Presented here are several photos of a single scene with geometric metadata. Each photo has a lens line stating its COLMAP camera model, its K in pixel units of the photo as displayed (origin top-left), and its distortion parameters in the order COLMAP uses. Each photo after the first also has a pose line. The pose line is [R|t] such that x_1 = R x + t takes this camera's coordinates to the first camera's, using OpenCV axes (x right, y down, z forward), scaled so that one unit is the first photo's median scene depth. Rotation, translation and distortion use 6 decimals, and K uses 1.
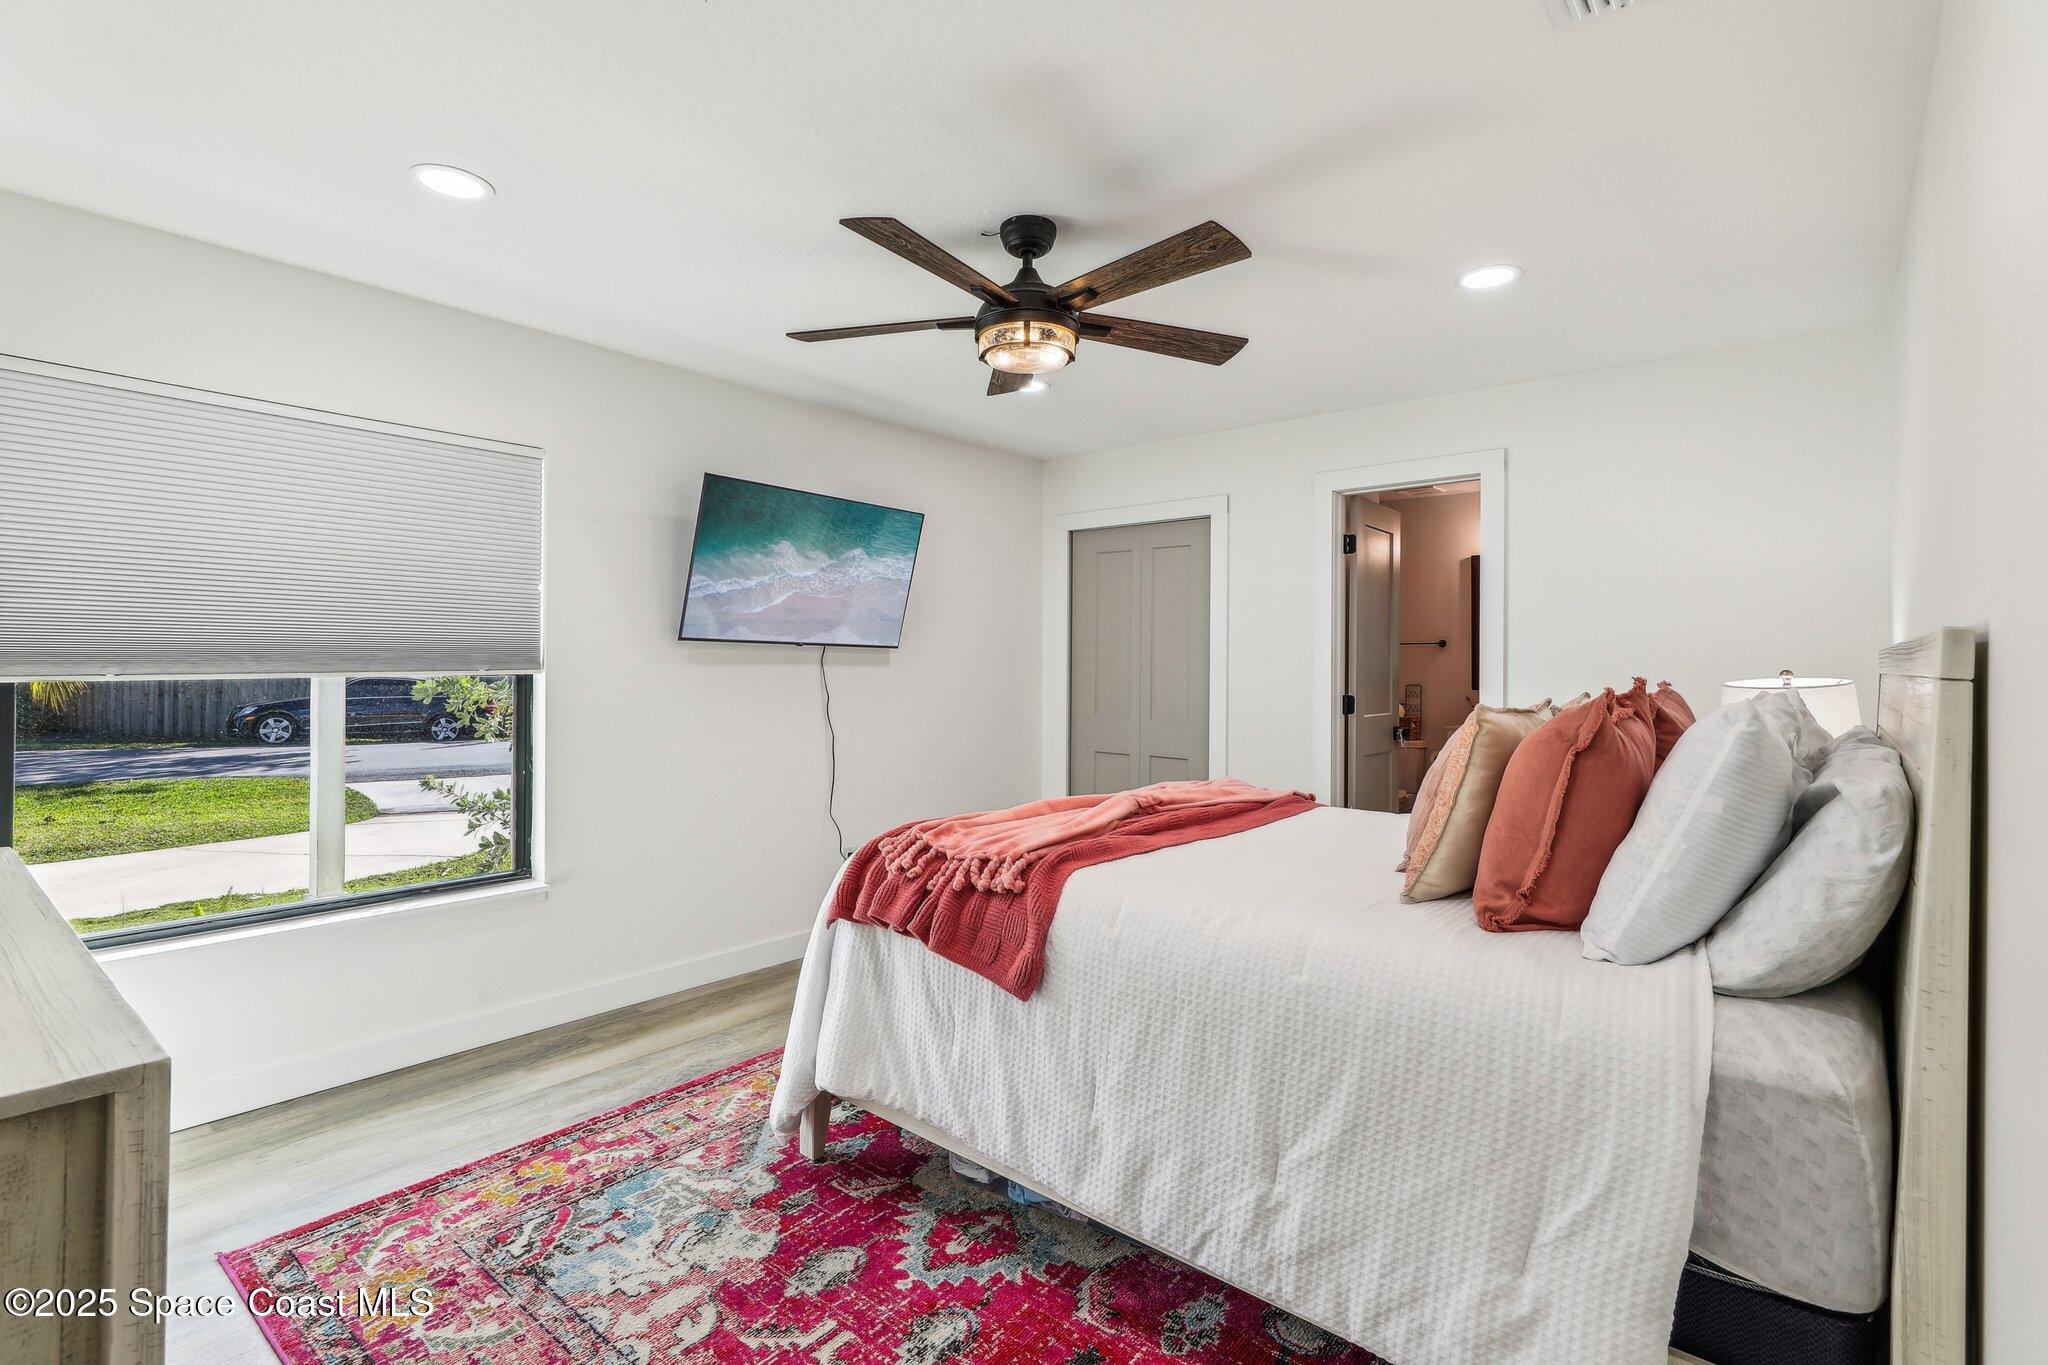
lens RADIAL K [[936.9, 0, 1026.1], [0, 936.9, 674.2], [0, 0, 1]] dist [0.003497, -0.000065]
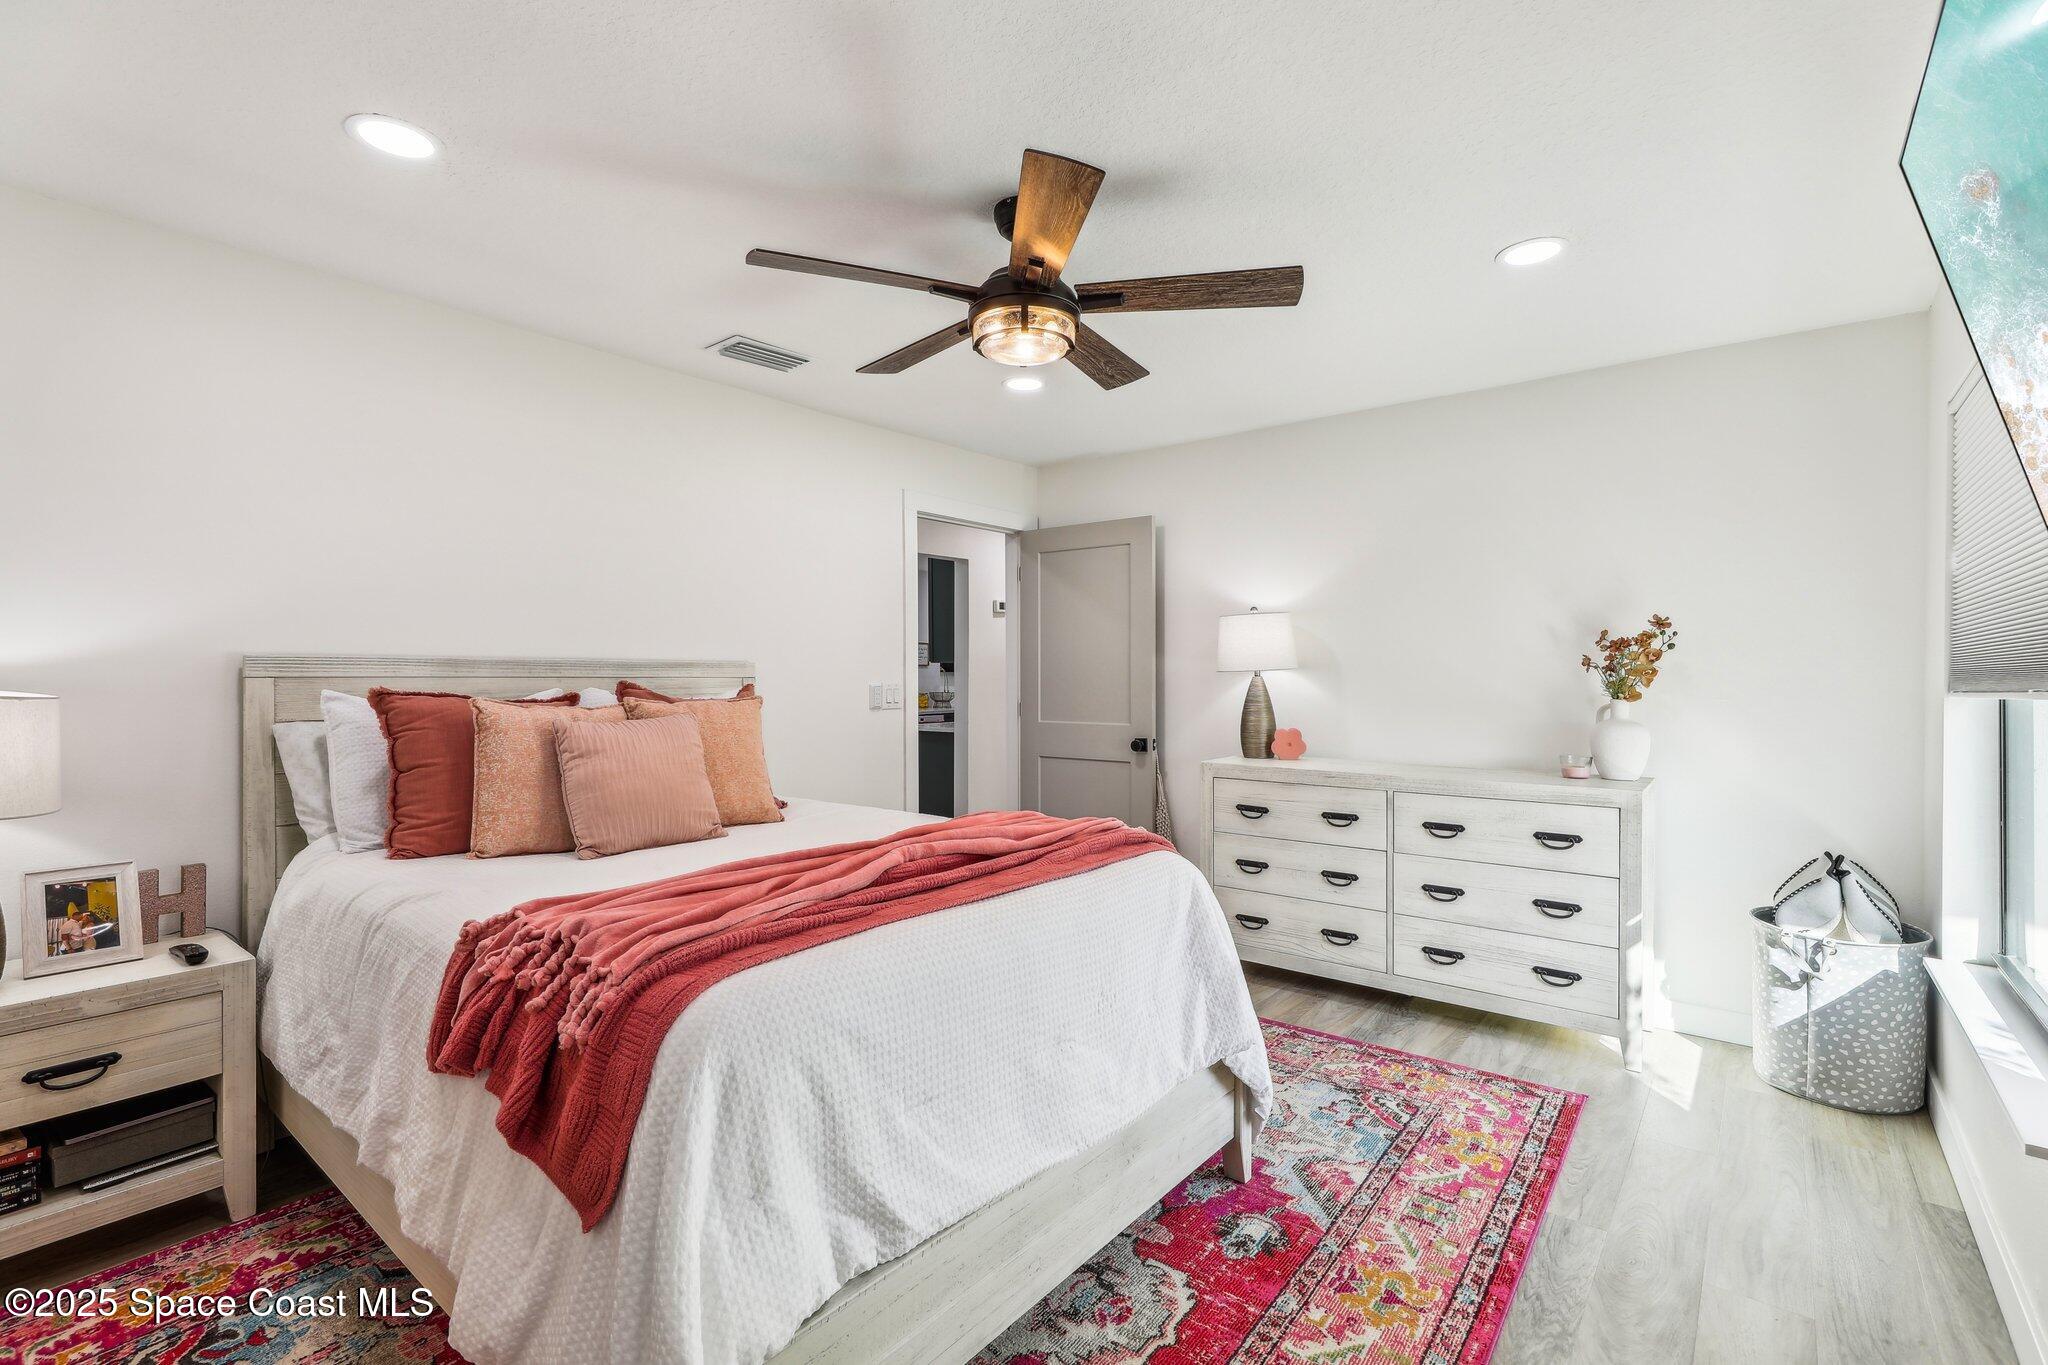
lens RADIAL K [[936.9, 0, 1020.6], [0, 936.9, 679.7], [0, 0, 1]] dist [0.003497, -0.000065]
pose [[-0.999952, -0.005704, -0.007997, 0.010032], [-0.005747, 0.999969, 0.005431, -0.012323], [0.007966, 0.005477, -0.999953, 2.149378]]
